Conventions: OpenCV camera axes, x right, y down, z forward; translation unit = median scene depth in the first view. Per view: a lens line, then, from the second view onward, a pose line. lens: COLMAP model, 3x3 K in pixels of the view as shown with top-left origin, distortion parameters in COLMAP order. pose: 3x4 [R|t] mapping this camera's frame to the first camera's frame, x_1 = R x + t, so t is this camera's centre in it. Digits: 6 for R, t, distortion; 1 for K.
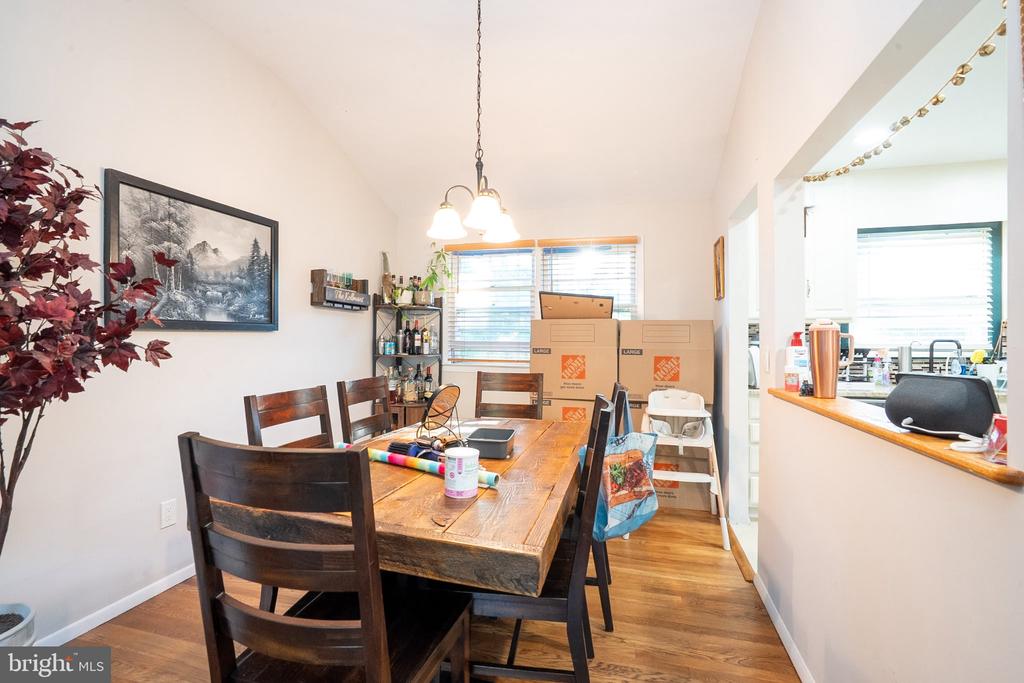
lens RADIAL K [[469.6, 0, 510.2], [0, 469.6, 342.0], [0, 0, 1]] dist [-0.046832, 0.013688]
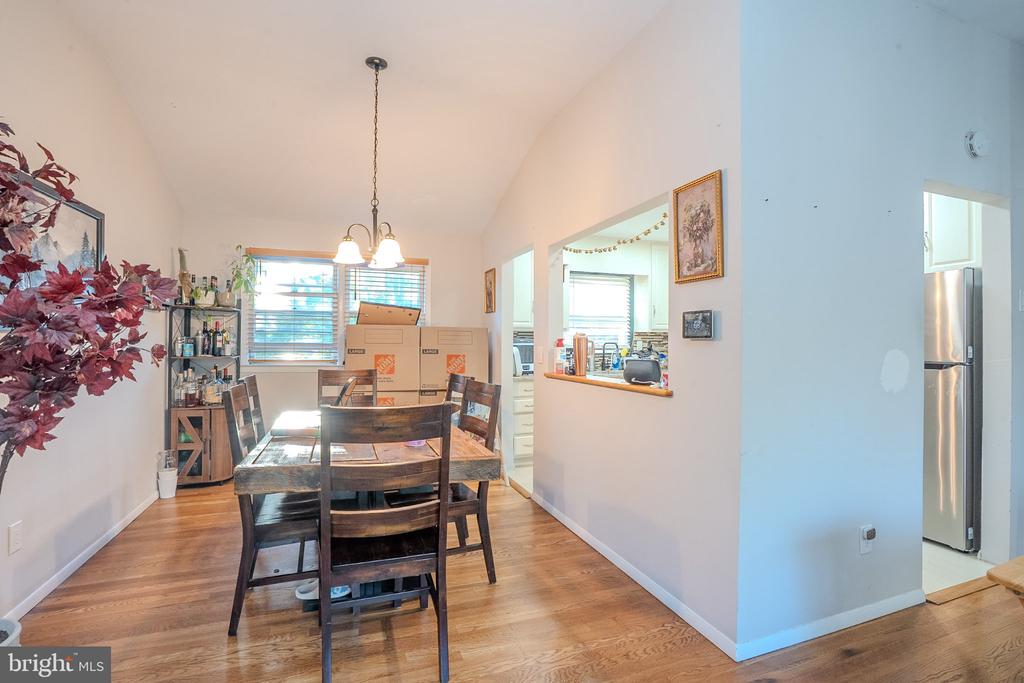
lens RADIAL K [[469.6, 0, 509.2], [0, 469.6, 340.0], [0, 0, 1]] dist [-0.046832, 0.013688]
pose [[0.820676, 0.005247, 0.571369, -0.309813], [-0.002729, 0.999982, -0.005263, -0.004319], [-0.571387, 0.002760, 0.820676, -0.184359]]
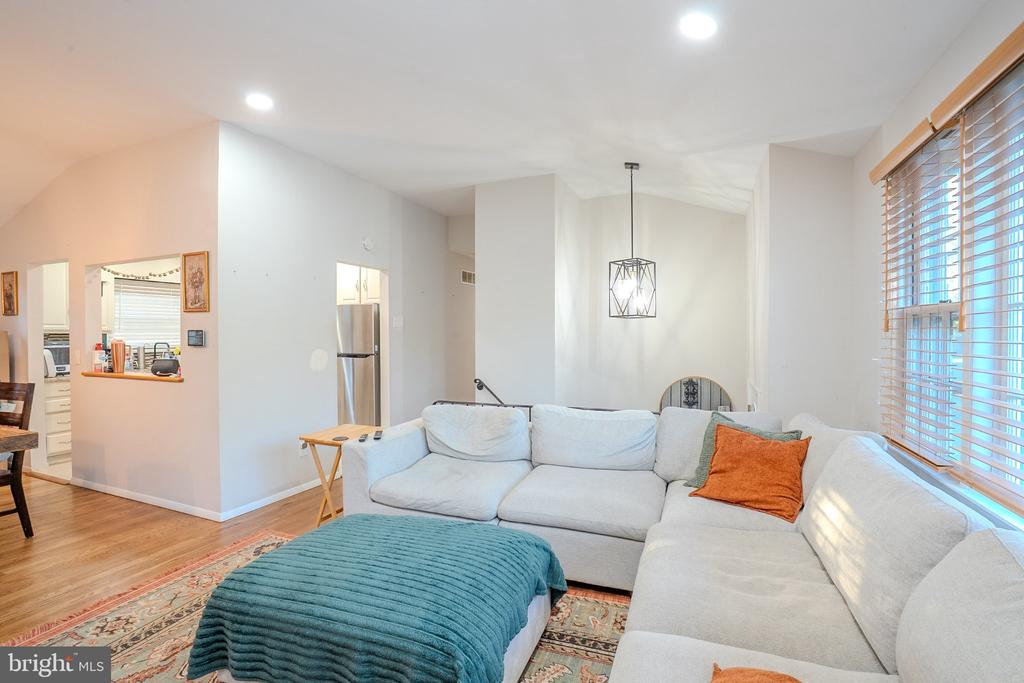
lens RADIAL K [[469.6, 0, 515.3], [0, 469.6, 340.7], [0, 0, 1]] dist [-0.046832, 0.013688]
pose [[0.139782, -0.013440, 0.990091, -0.669790], [0.000826, 0.999909, 0.013457, -0.035070], [-0.990182, -0.001063, 0.139781, -0.664600]]
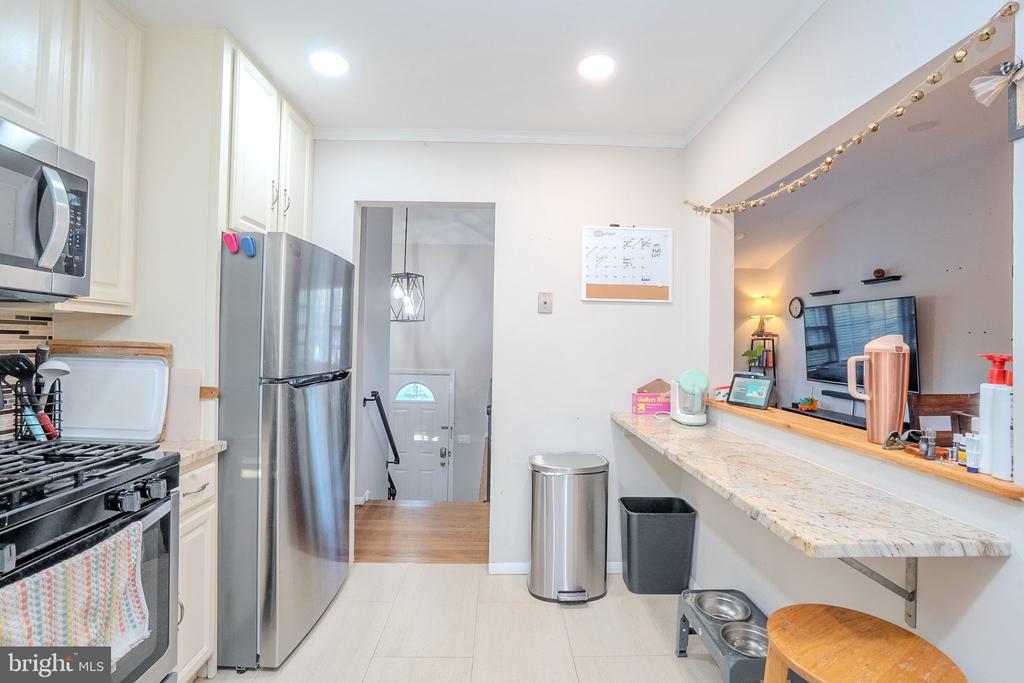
lens RADIAL K [[469.6, 0, 518.6], [0, 469.6, 341.2], [0, 0, 1]] dist [-0.046832, 0.013688]
pose [[-0.959190, -0.012009, -0.282507, 0.742490], [-0.012322, 0.999924, -0.000668, -0.016892], [0.282494, 0.002841, -0.959265, 0.785089]]
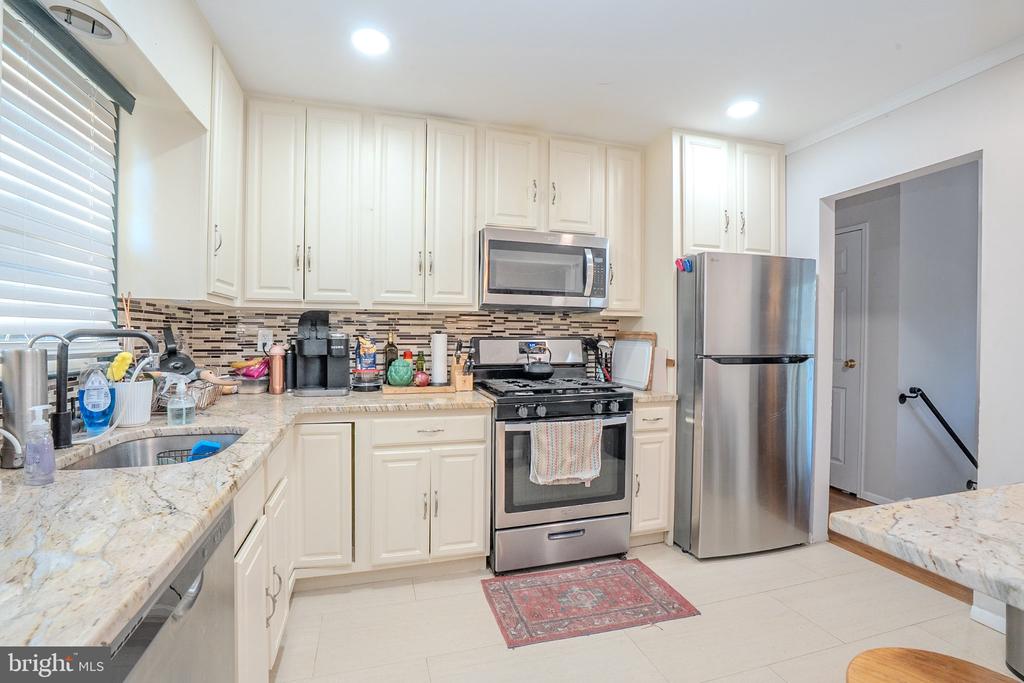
lens RADIAL K [[469.6, 0, 509.9], [0, 469.6, 339.1], [0, 0, 1]] dist [-0.046832, 0.013688]
pose [[-0.526364, -0.003906, 0.850250, 0.391998], [-0.000989, 0.999992, 0.003982, -0.000780], [-0.850258, 0.001256, -0.526364, 0.861502]]
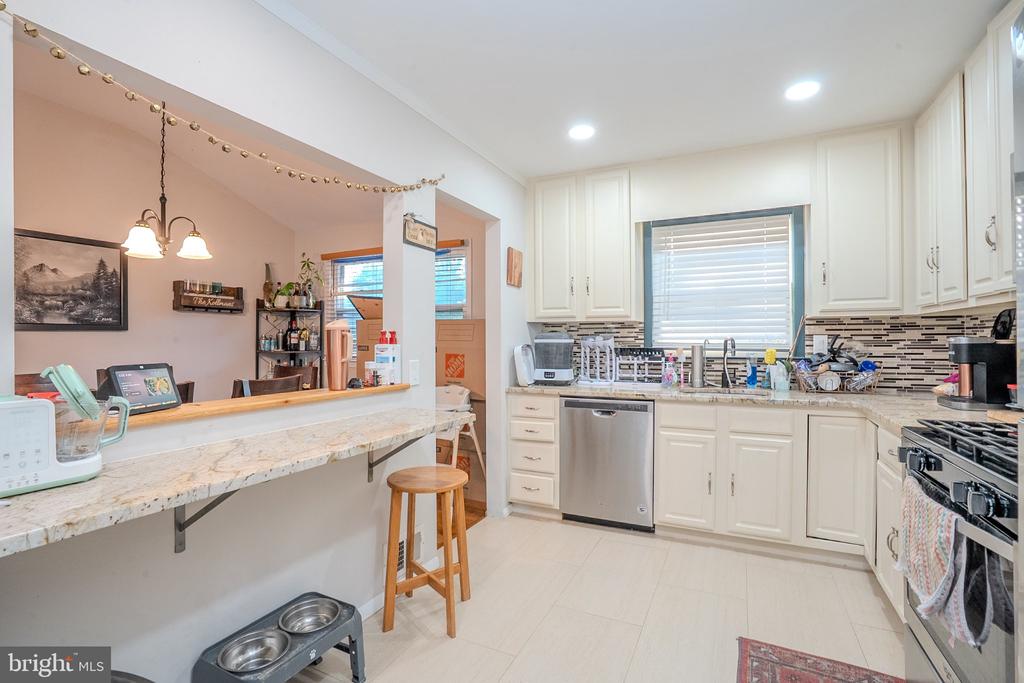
lens RADIAL K [[469.6, 0, 510.1], [0, 469.6, 337.5], [0, 0, 1]] dist [-0.046832, 0.013688]
pose [[0.980410, 0.000604, -0.196967, 0.669689], [-0.002040, 0.999973, -0.007087, 0.001125], [0.196958, 0.007350, 0.980384, -0.013353]]
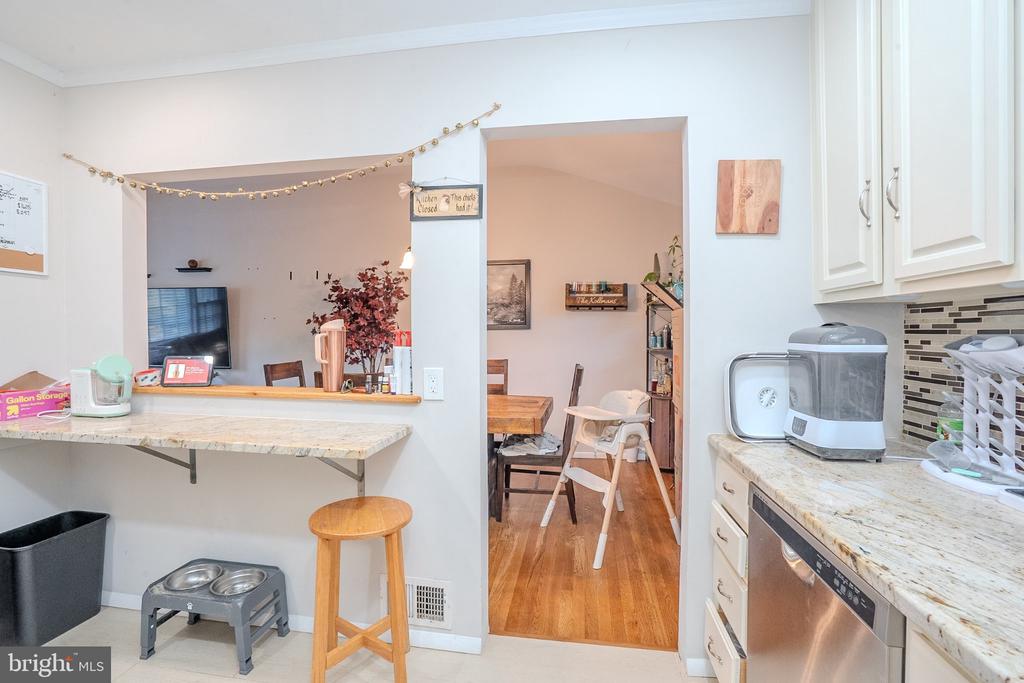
lens RADIAL K [[469.6, 0, 510.9], [0, 469.6, 340.6], [0, 0, 1]] dist [-0.046832, 0.013688]
pose [[0.107602, 0.018688, -0.994018, 0.941828], [-0.003243, 0.999825, 0.018446, -0.011466], [0.994189, 0.001239, 0.107644, 0.668063]]
